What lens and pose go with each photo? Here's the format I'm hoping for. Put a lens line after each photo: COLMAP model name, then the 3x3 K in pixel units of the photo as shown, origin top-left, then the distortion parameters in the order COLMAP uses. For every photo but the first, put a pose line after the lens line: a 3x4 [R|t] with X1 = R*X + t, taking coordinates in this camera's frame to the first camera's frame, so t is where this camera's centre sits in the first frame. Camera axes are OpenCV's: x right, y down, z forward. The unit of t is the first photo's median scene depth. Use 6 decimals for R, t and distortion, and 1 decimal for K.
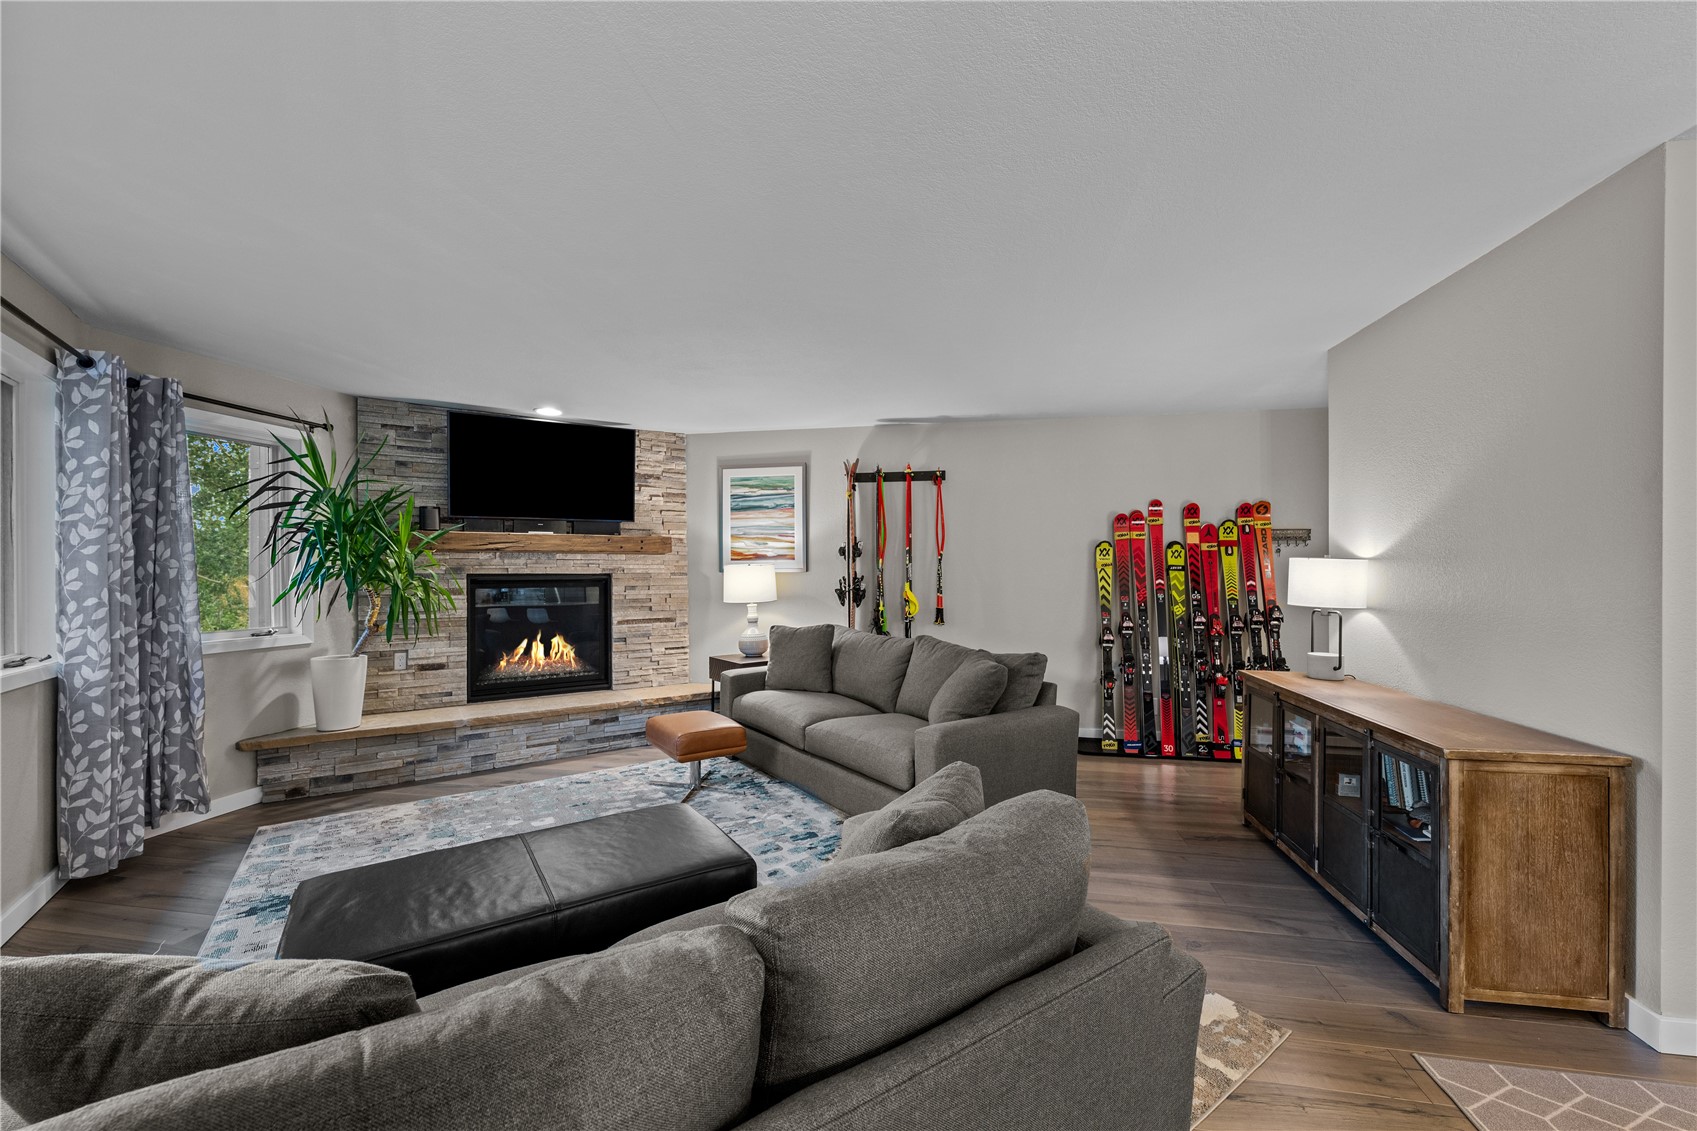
lens RADIAL K [[671.0, 0, 843.1], [0, 671.0, 574.1], [0, 0, 1]] dist [0.001163, -0.001551]
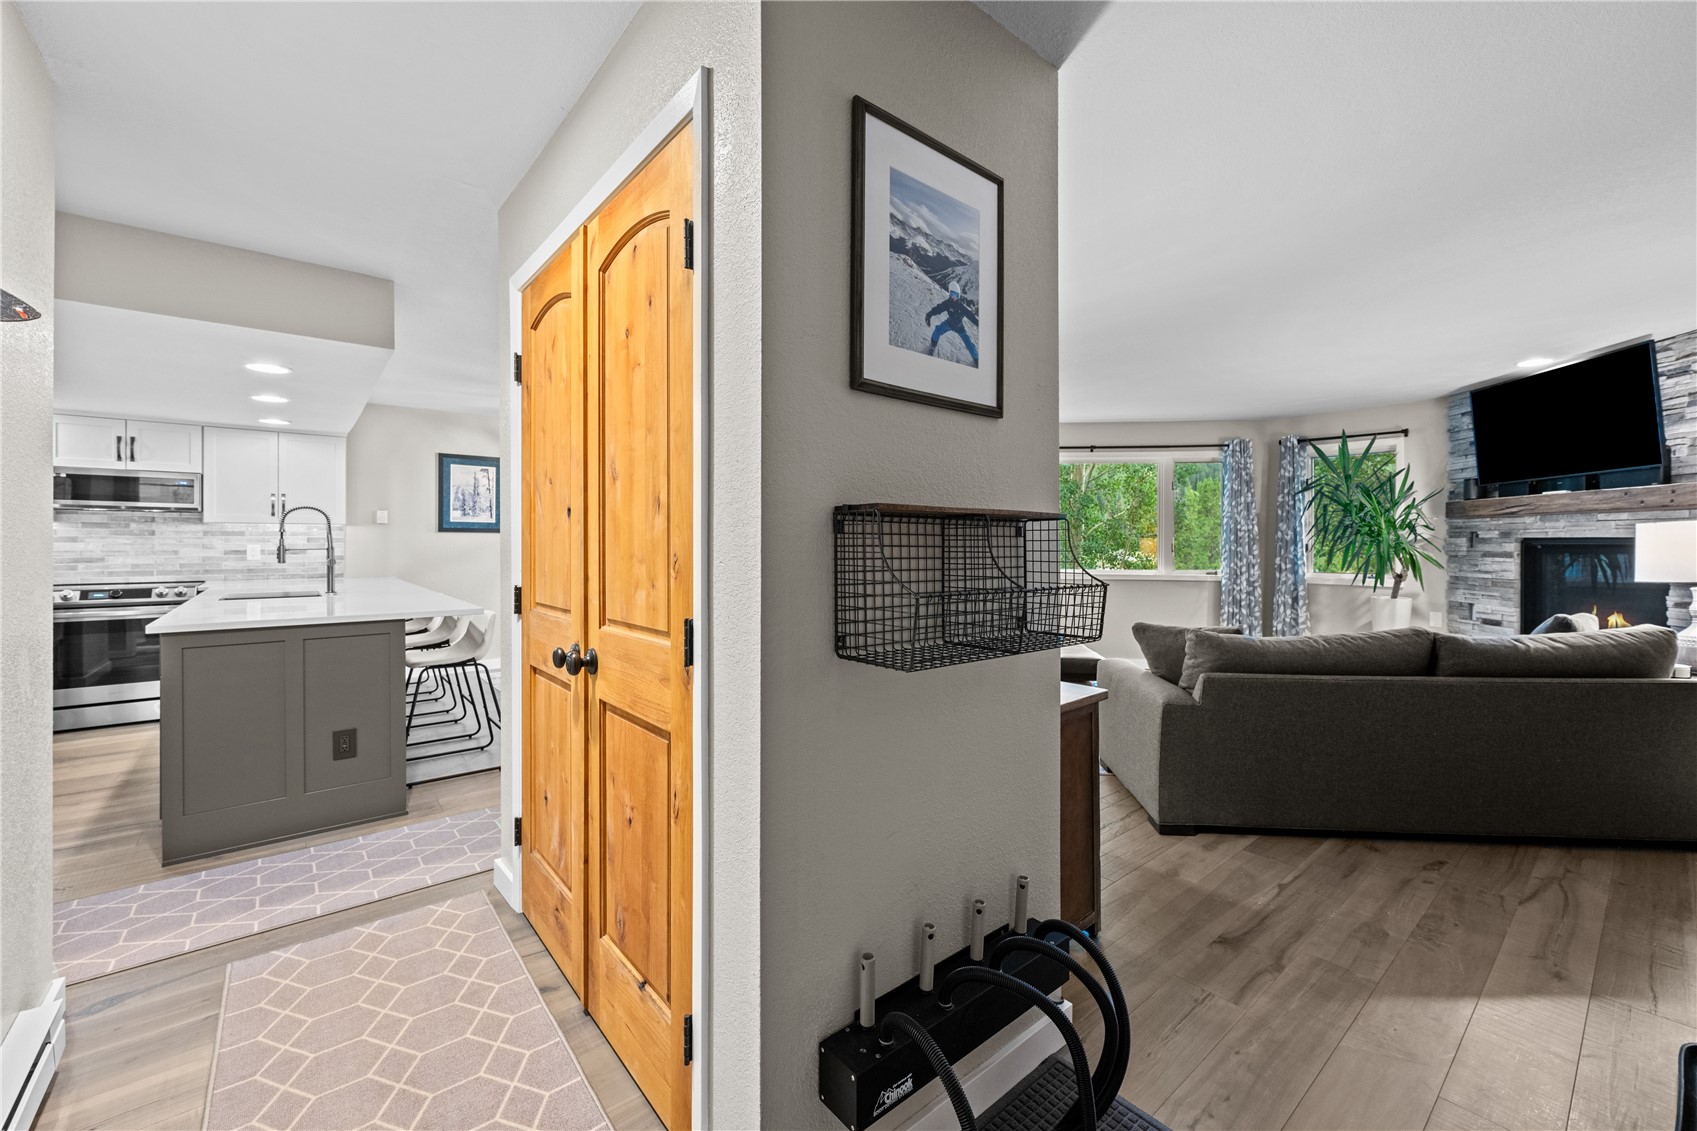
lens RADIAL K [[671.0, 0, 862.1], [0, 671.0, 543.7], [0, 0, 1]] dist [0.001163, -0.001551]
pose [[-0.618554, 0.003622, -0.785734, 0.974993], [-0.003149, 0.999970, 0.007089, 0.004896], [0.785736, 0.006859, -0.618524, 0.953539]]
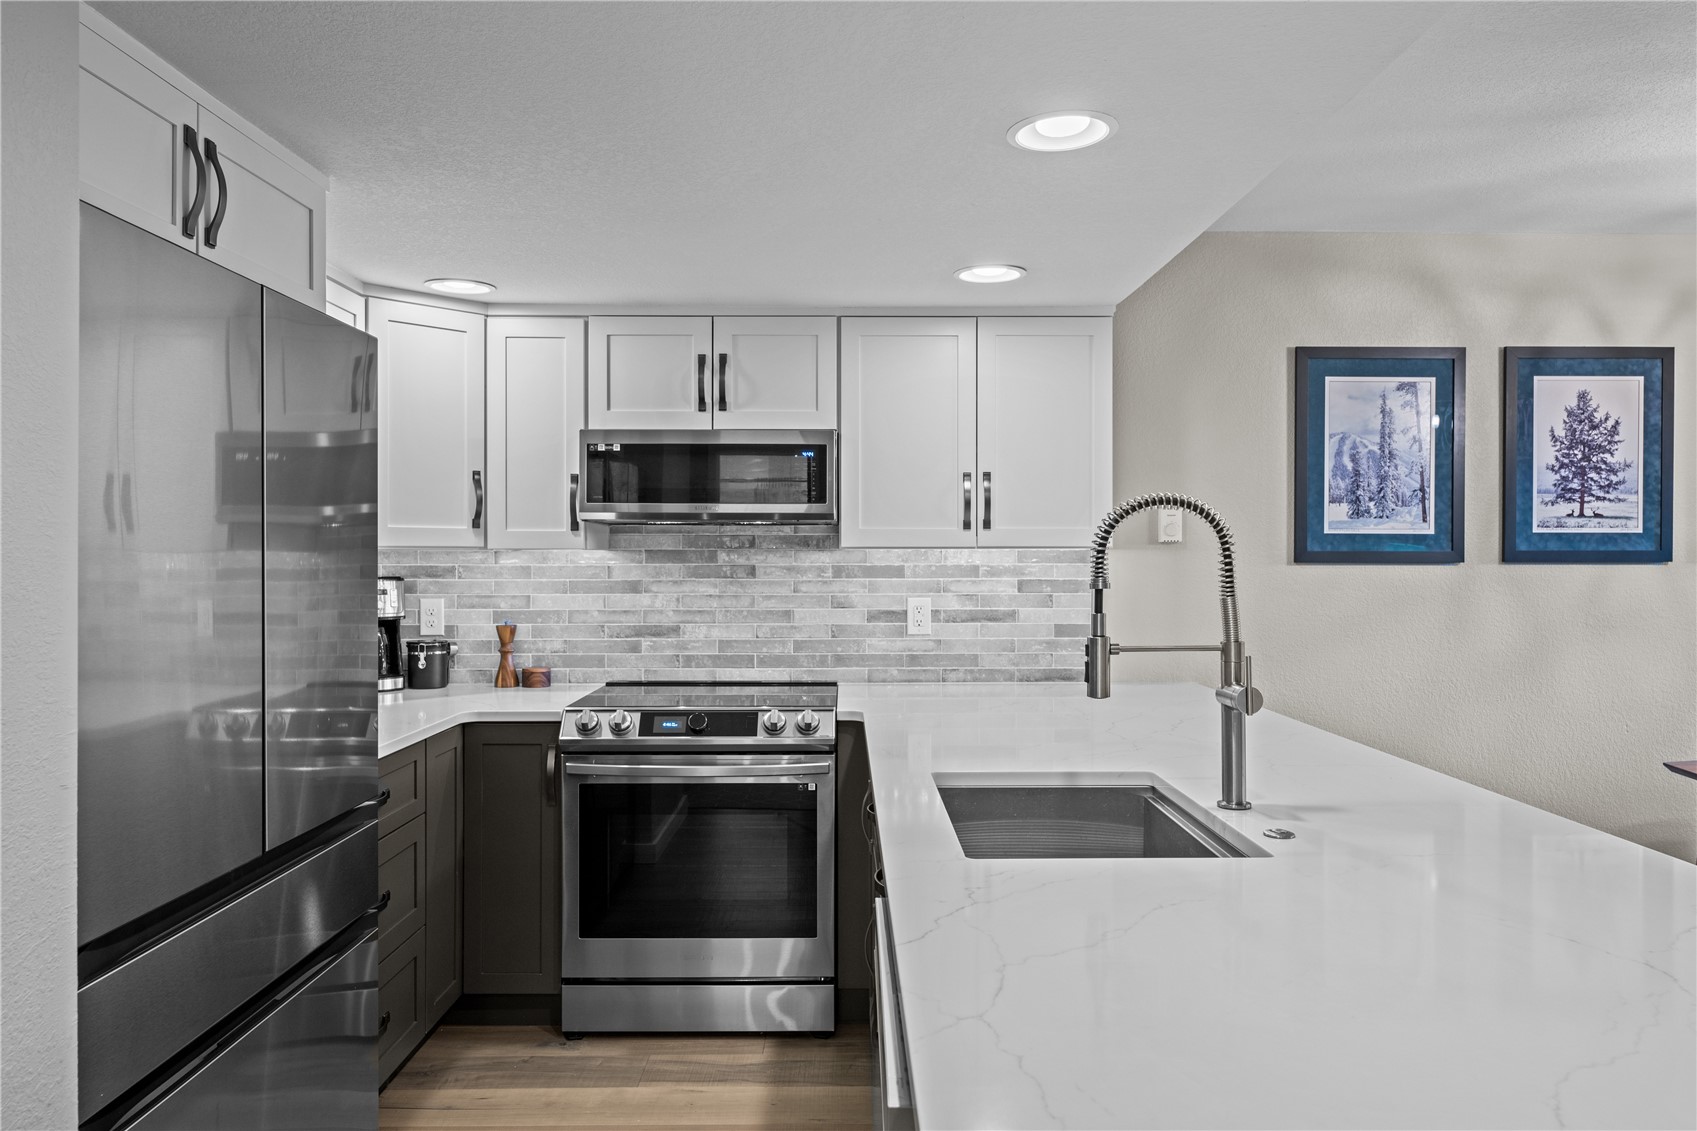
lens RADIAL K [[1137.5, 0, 849.6], [0, 1137.5, 546.9], [0, 0, 1]] dist [0.000519, 0.000975]
pose [[-0.979145, 0.002133, -0.203150, 0.927466], [0.002665, 0.999994, -0.002342, -0.018667], [0.203144, -0.002835, -0.979145, 0.149767]]
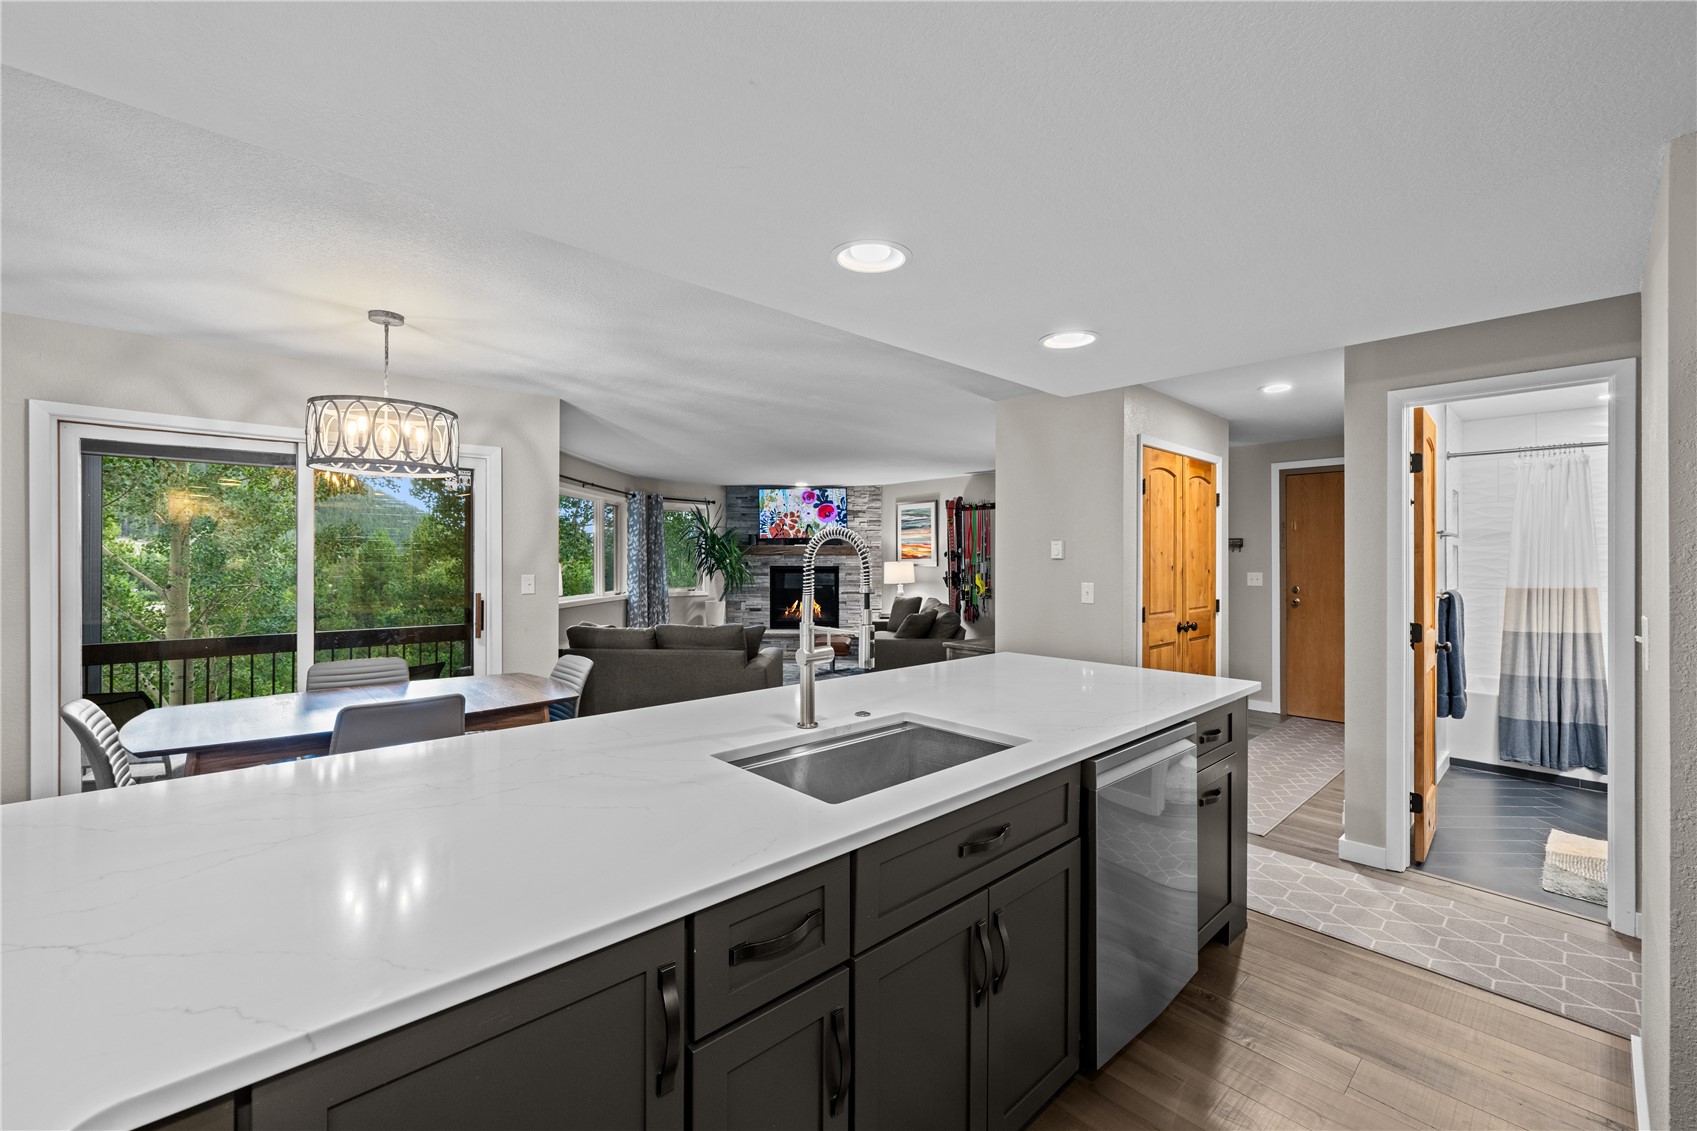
lens RADIAL K [[671.0, 0, 846.5], [0, 671.0, 568.5], [0, 0, 1]] dist [0.001163, -0.001551]
pose [[0.800453, 0.013425, -0.599246, 0.959517], [-0.008120, 0.999900, 0.011555, -0.019986], [0.599341, -0.004384, 0.800482, -0.560010]]
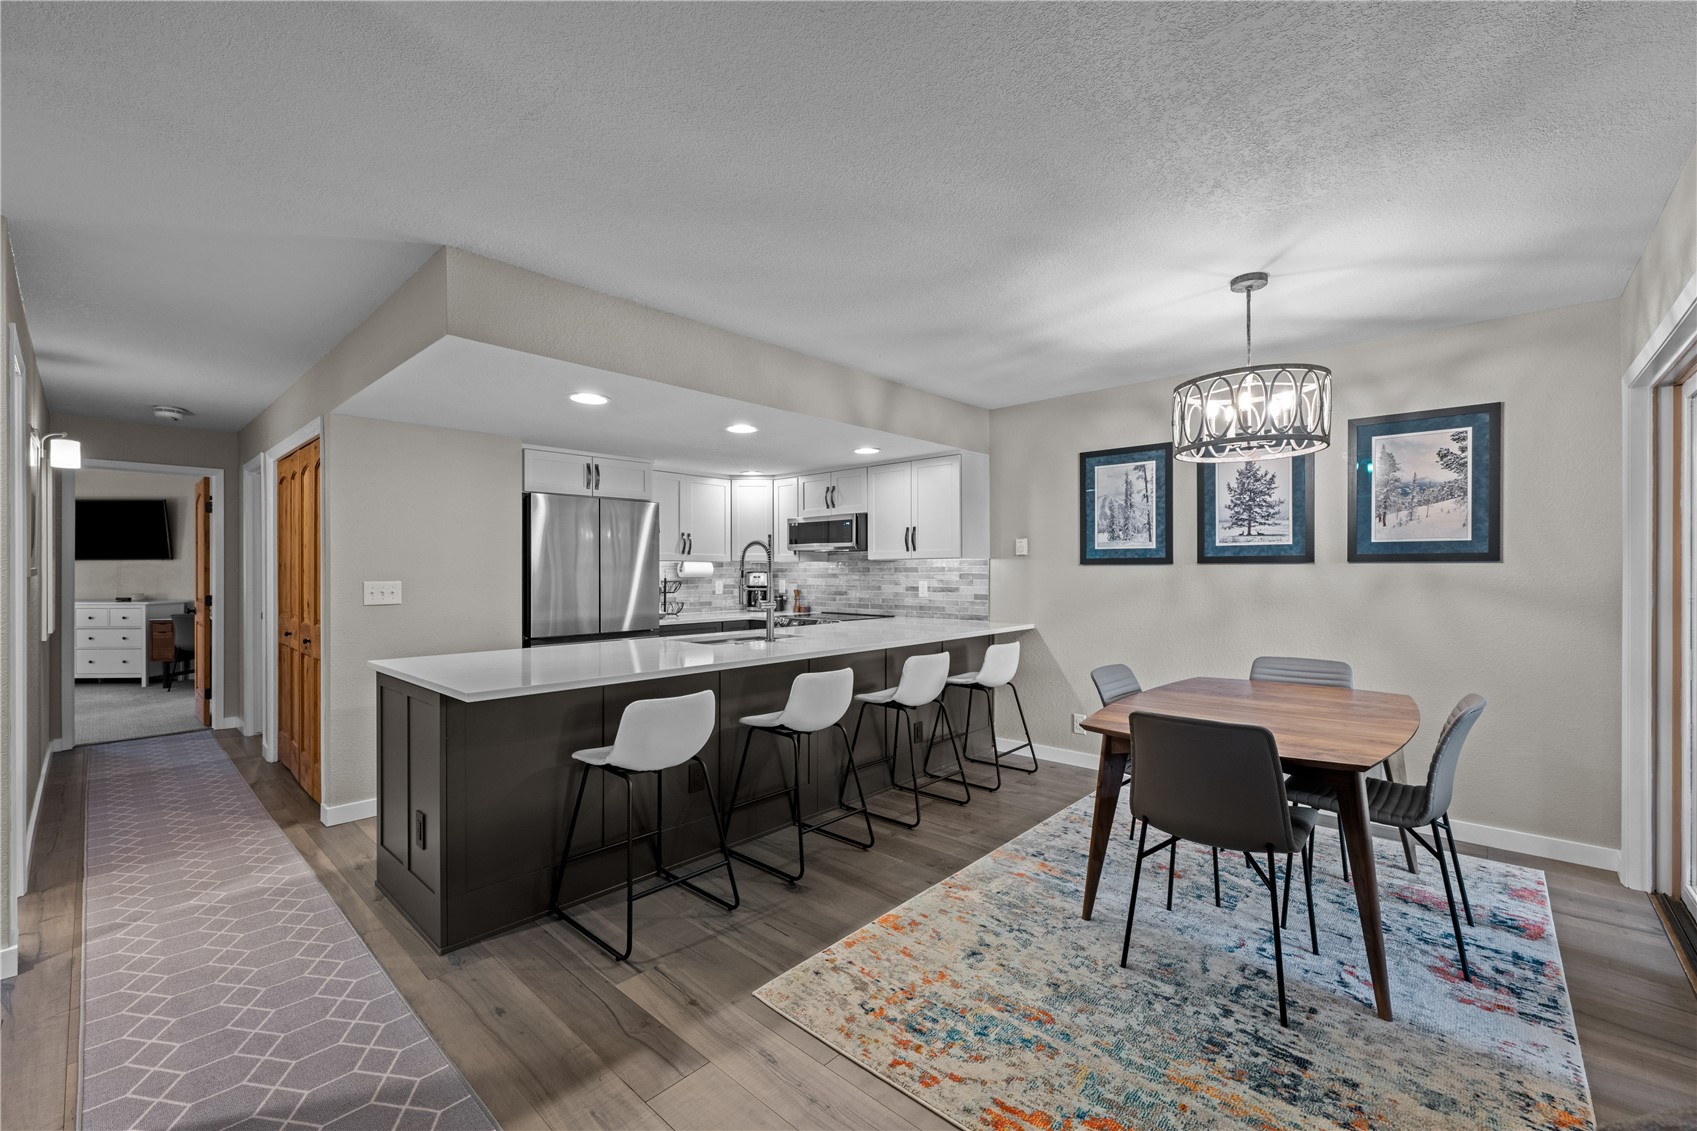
lens RADIAL K [[708.1, 0, 840.5], [0, 708.1, 570.2], [0, 0, 1]] dist [-0.000146, -0.000517]
pose [[-0.847666, 0.005868, 0.530498, 0.148467], [0.007147, 0.999974, 0.000358, -0.002005], [-0.530483, 0.004095, -0.847686, 0.447006]]
